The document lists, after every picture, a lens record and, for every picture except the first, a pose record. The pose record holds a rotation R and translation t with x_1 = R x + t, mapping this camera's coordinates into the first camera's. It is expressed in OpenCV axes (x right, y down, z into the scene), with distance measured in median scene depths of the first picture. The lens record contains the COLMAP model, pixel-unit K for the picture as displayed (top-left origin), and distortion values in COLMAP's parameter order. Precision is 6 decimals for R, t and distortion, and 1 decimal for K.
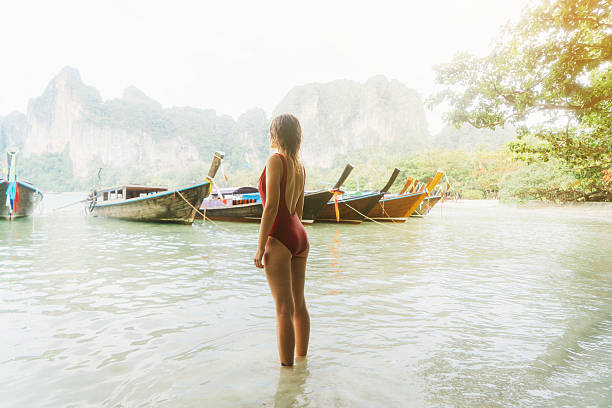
lens RADIAL K [[413.9, 0, 307.4], [0, 413.9, 204.8], [0, 0, 1]] dist [-0.000325, 0.002771]
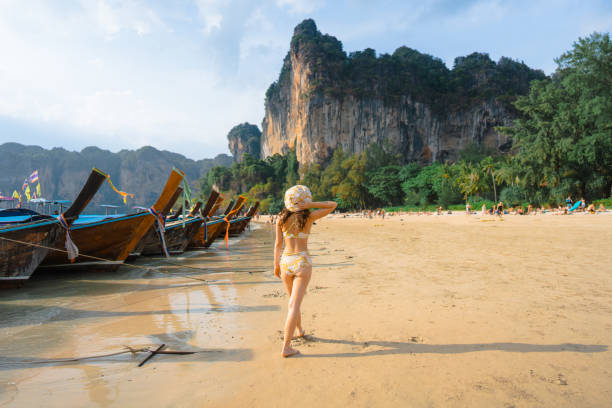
lens RADIAL K [[406.5, 0, 306.0], [0, 406.5, 204.0], [0, 0, 1]] dist [-0.003469, 0.001630]
pose [[0.765407, -0.042455, -0.642144, -0.174095], [0.000757, 0.997880, -0.065072, -0.008167], [0.643546, 0.049320, 0.763817, 0.519481]]
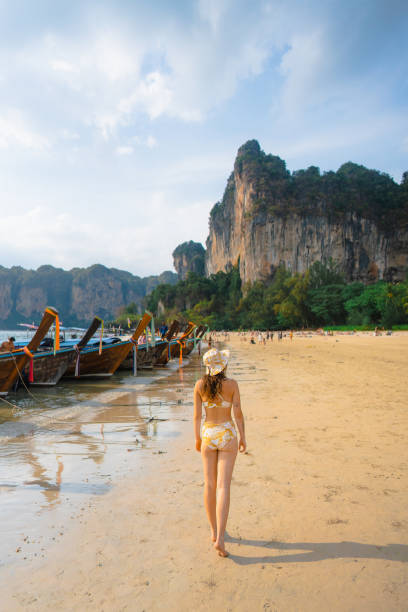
lens RADIAL K [[406.5, 0, 204.0], [0, 406.5, 306.0], [0, 0, 1]] dist [-0.003469, 0.001630]
pose [[0.689255, -0.062300, -0.721835, -0.168710], [-0.014387, 0.994923, -0.099608, -0.008667], [0.724376, 0.079041, 0.684860, 0.514754]]
